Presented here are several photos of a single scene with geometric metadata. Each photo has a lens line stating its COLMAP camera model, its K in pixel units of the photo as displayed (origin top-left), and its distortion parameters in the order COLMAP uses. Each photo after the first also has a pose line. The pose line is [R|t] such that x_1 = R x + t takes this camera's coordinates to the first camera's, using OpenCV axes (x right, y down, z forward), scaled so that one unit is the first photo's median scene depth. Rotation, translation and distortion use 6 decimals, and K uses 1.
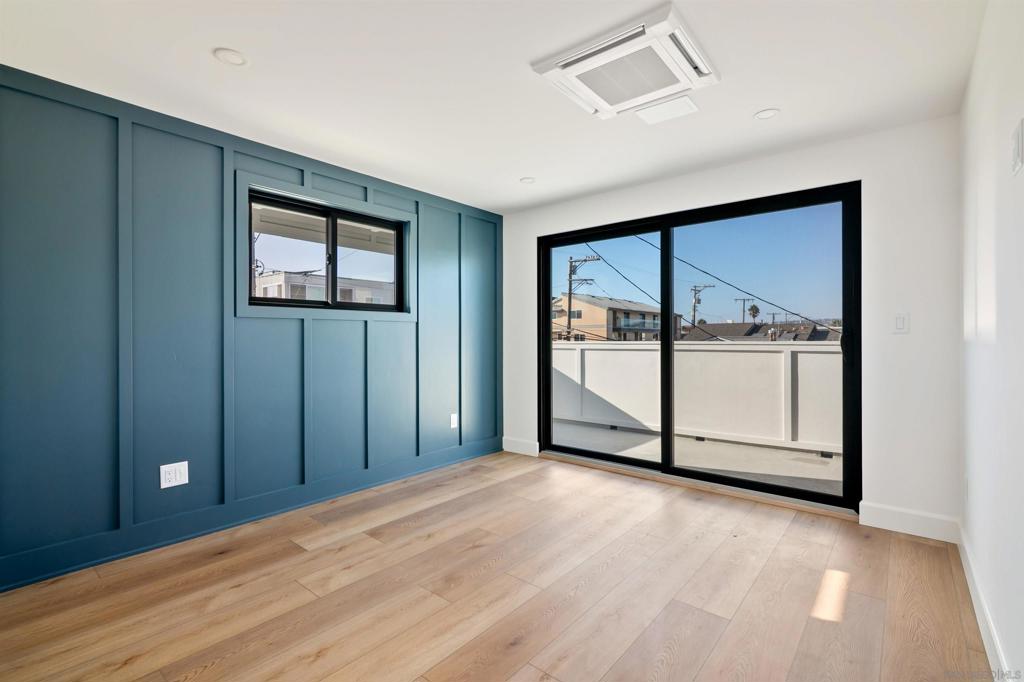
lens RADIAL K [[463.9, 0, 513.3], [0, 463.9, 346.8], [0, 0, 1]] dist [-0.000380, -0.000055]
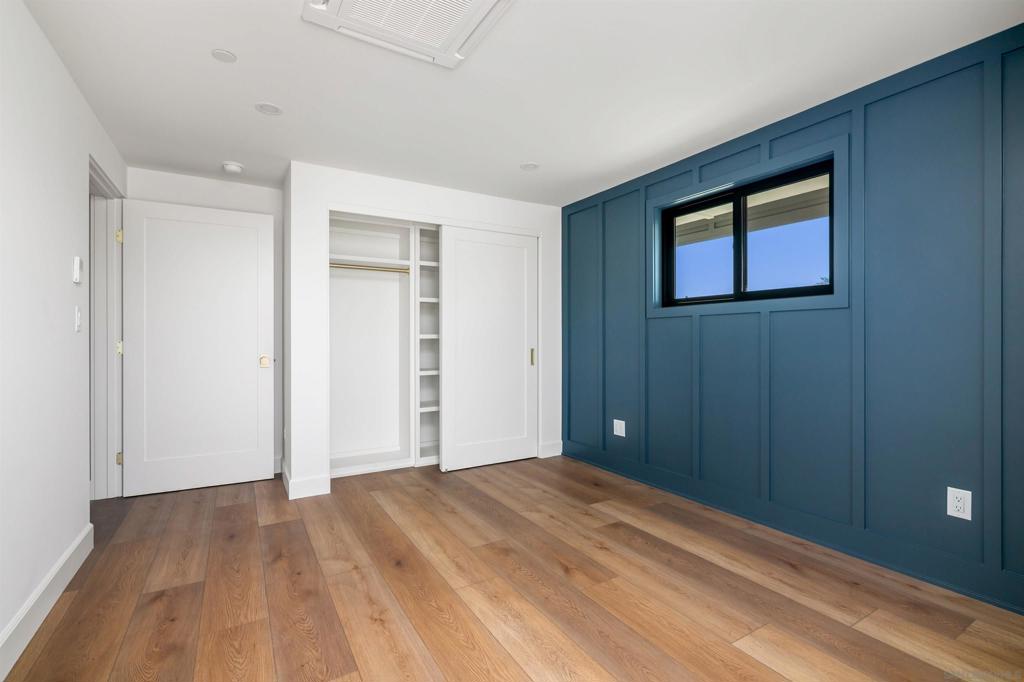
lens RADIAL K [[463.9, 0, 511.3], [0, 463.9, 336.7], [0, 0, 1]] dist [-0.000380, -0.000055]
pose [[-0.320707, 0.001381, -0.947177, 0.733688], [-0.014382, 0.999877, 0.006327, -0.014404], [0.947069, 0.015652, -0.320648, 1.094464]]
